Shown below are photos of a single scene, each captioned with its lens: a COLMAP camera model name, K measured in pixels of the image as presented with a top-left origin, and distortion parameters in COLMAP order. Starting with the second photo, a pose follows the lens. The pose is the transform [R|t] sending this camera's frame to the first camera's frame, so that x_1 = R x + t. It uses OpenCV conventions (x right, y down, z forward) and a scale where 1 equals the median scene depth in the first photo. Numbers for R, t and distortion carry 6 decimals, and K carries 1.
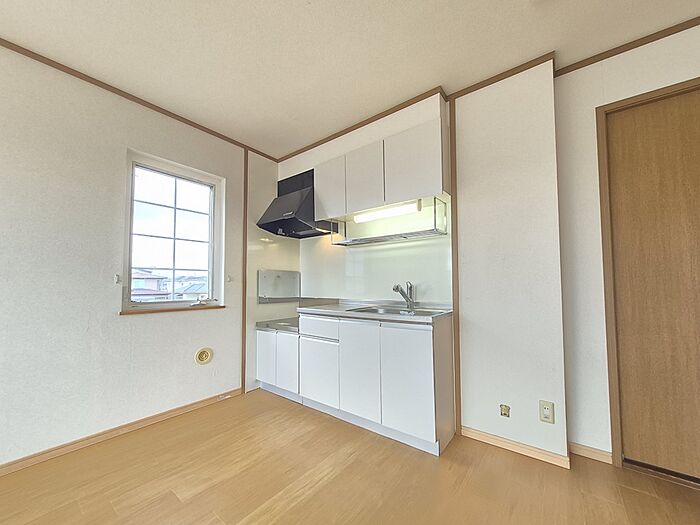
lens RADIAL K [[273.6, 0, 353.0], [0, 273.6, 272.1], [0, 0, 1]] dist [-0.000531, -0.000114]
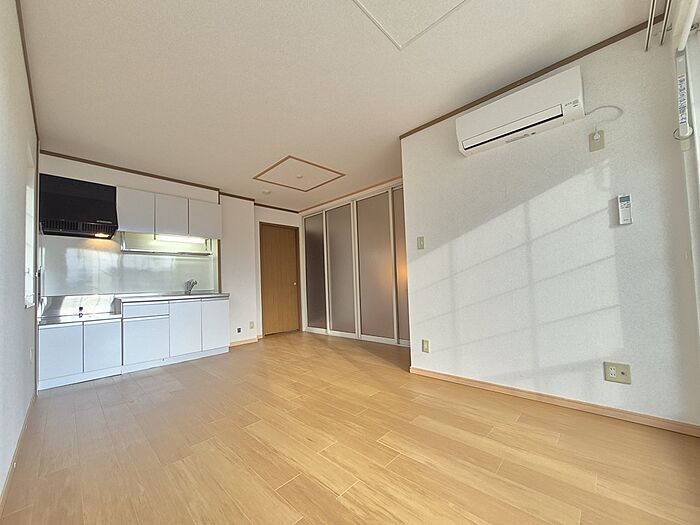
lens RADIAL K [[273.6, 0, 353.0], [0, 273.6, 272.1], [0, 0, 1]] dist [-0.000531, -0.000114]
pose [[0.098537, 0.039401, 0.994353, -1.273846], [-0.009983, 0.999205, -0.038604, 0.038509], [-0.995083, -0.006122, 0.098852, -0.201068]]
